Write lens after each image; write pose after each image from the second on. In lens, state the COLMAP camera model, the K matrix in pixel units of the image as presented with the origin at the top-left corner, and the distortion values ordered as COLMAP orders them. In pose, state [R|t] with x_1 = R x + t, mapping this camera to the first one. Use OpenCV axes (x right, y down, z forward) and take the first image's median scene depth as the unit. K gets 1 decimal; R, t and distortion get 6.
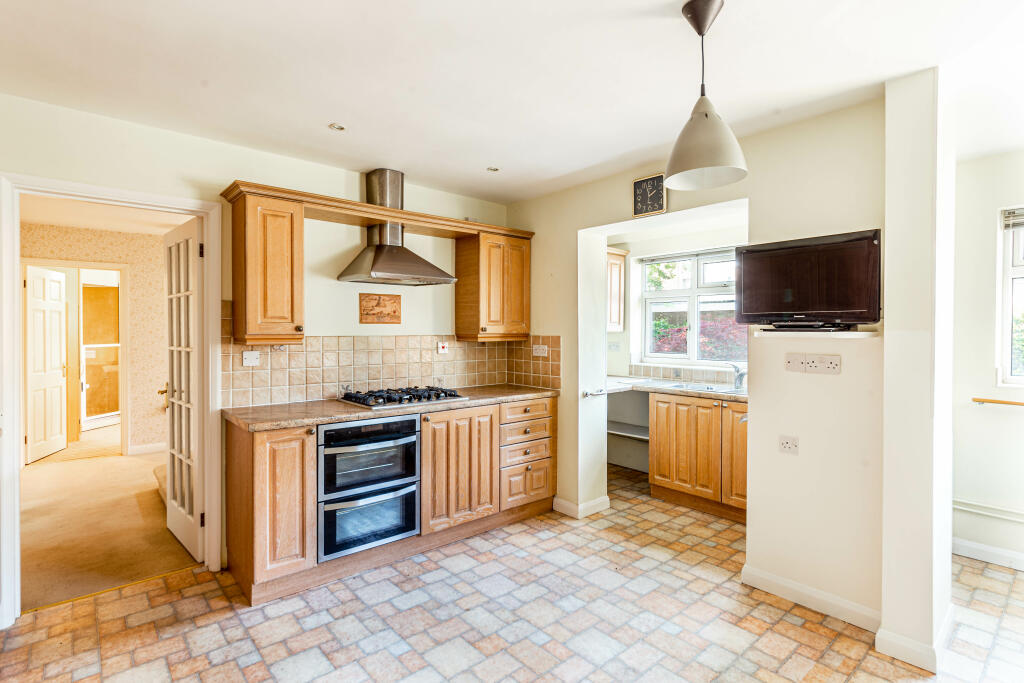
lens RADIAL K [[487.9, 0, 512.0], [0, 487.9, 341.5], [0, 0, 1]] dist [0.000108, 0.000166]
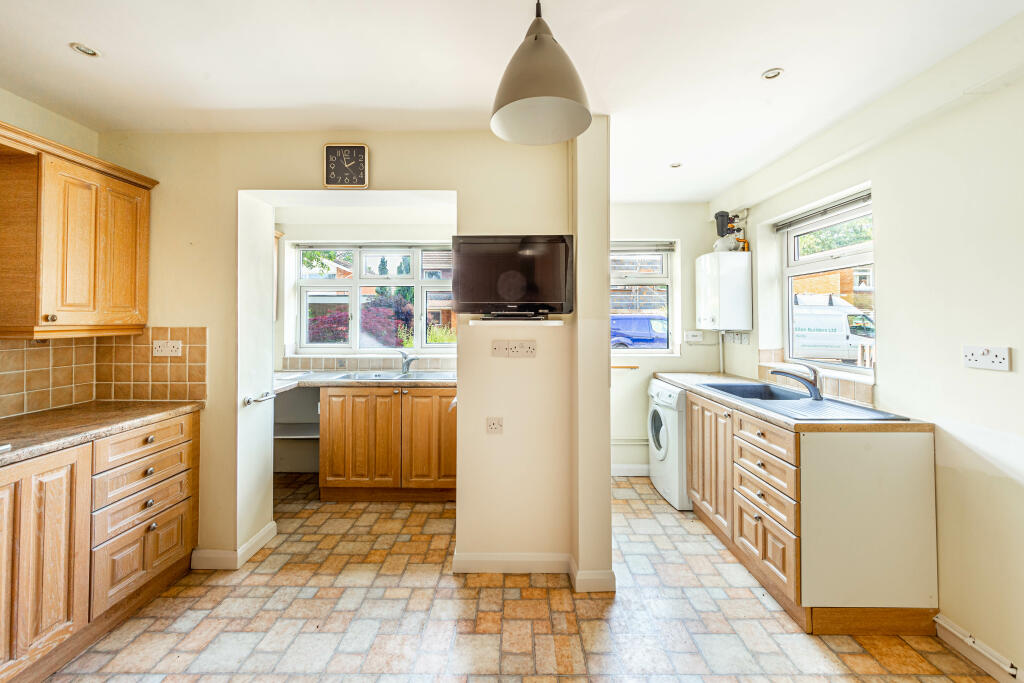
lens RADIAL K [[400.1, 0, 510.6], [0, 400.1, 314.5], [0, 0, 1]] dist [-0.000718, 0.000593]
pose [[0.667158, 0.009083, 0.744861, -0.047260], [0.018244, 0.999426, -0.028528, -0.005150], [-0.744693, 0.032622, 0.666610, 0.263437]]
